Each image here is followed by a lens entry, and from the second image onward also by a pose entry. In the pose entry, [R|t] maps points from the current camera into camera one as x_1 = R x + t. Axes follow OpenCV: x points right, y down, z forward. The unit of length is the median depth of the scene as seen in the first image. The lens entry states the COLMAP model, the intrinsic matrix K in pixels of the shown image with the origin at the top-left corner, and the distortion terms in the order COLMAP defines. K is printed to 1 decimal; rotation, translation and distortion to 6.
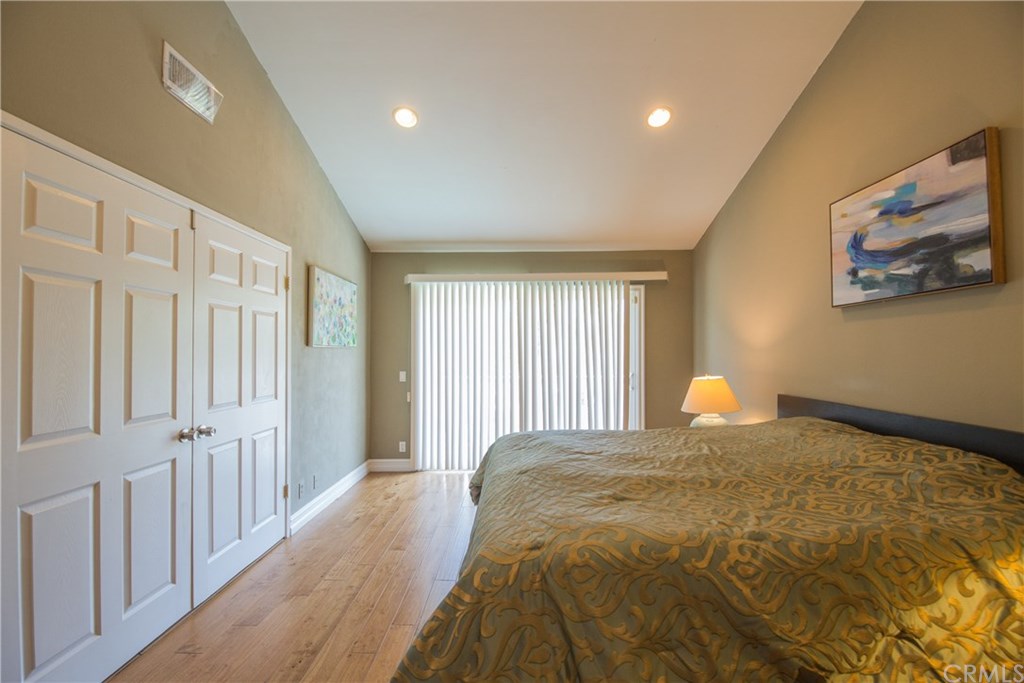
lens RADIAL K [[446.7, 0, 514.1], [0, 446.7, 344.2], [0, 0, 1]] dist [-0.000414, -0.009289]
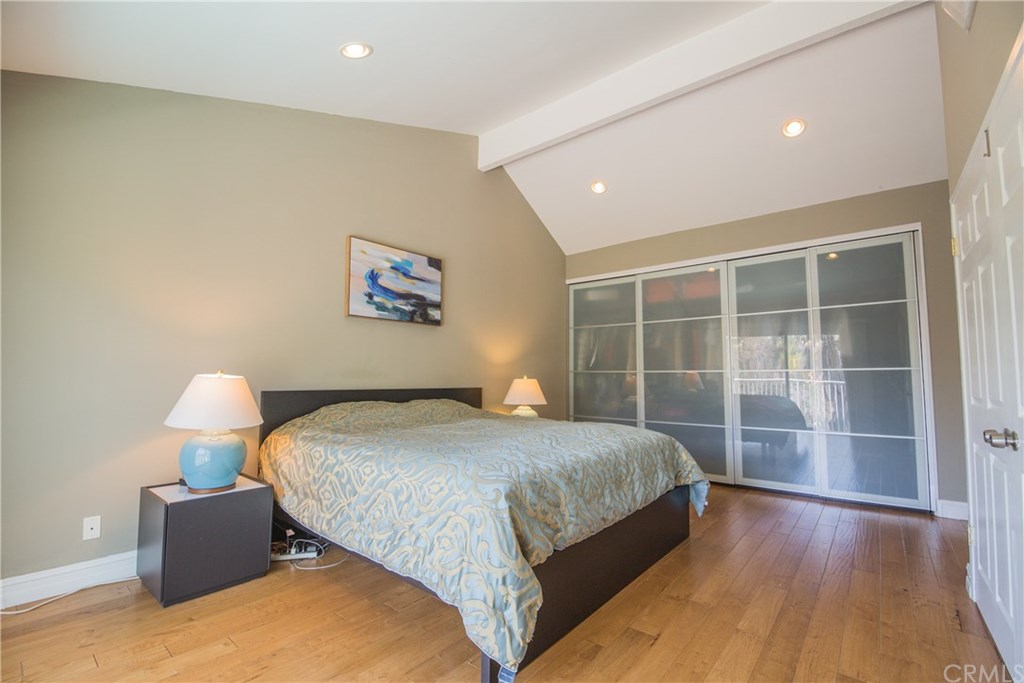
lens RADIAL K [[446.7, 0, 514.1], [0, 446.7, 344.2], [0, 0, 1]] dist [-0.000414, -0.009289]
pose [[-0.772040, 0.045200, 0.633964, -0.539312], [-0.017227, 0.995613, -0.091964, 0.127626], [-0.635340, -0.081921, -0.767875, 1.922553]]
